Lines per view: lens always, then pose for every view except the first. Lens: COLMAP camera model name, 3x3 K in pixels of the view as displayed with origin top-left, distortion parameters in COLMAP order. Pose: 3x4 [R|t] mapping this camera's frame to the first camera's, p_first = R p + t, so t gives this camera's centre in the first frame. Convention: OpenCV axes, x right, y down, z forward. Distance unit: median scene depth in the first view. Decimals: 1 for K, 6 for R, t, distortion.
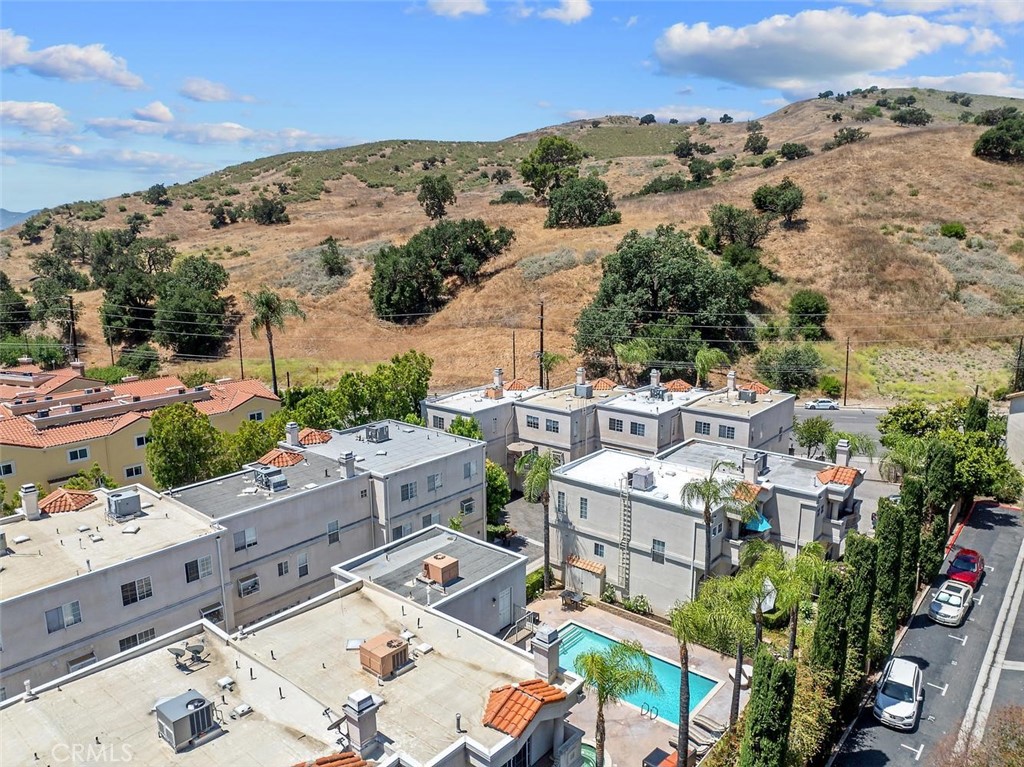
lens RADIAL K [[717.9, 0, 512.0], [0, 717.9, 383.5], [0, 0, 1]] dist [-0.047658, 0.002445]
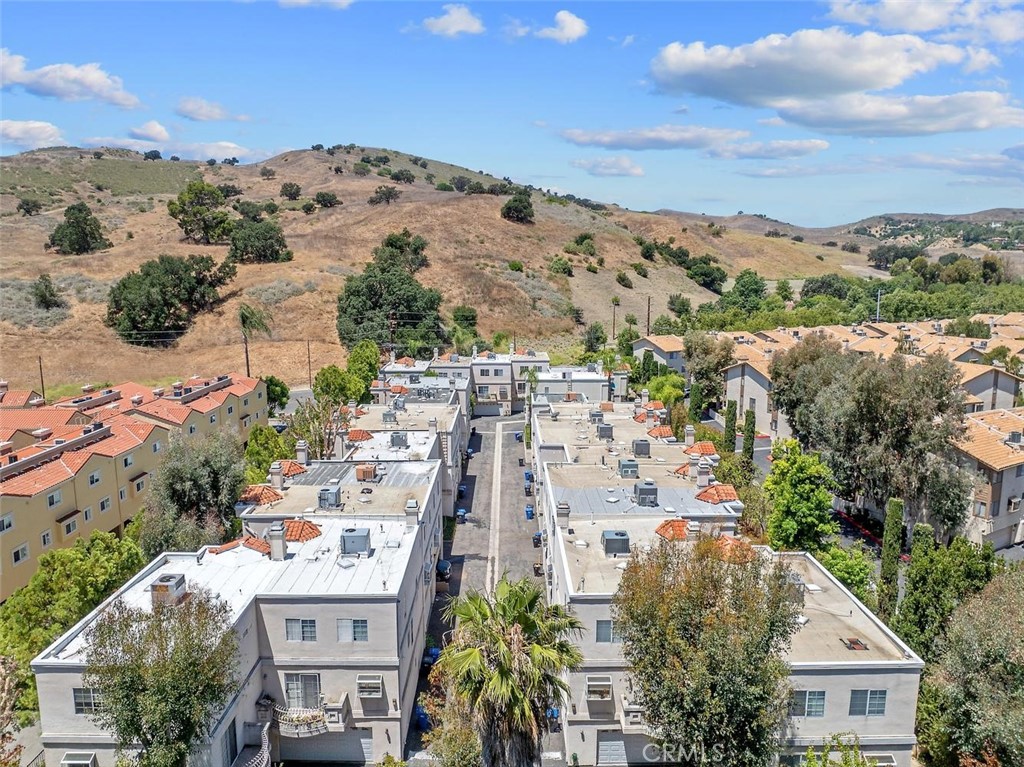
lens RADIAL K [[717.9, 0, 512.0], [0, 717.9, 383.5], [0, 0, 1]] dist [-0.047658, 0.002445]
pose [[0.756833, -0.092069, 0.647091, -0.410009], [0.124077, 0.992265, -0.003940, 0.042314], [-0.641723, 0.083271, 0.762402, -0.176833]]
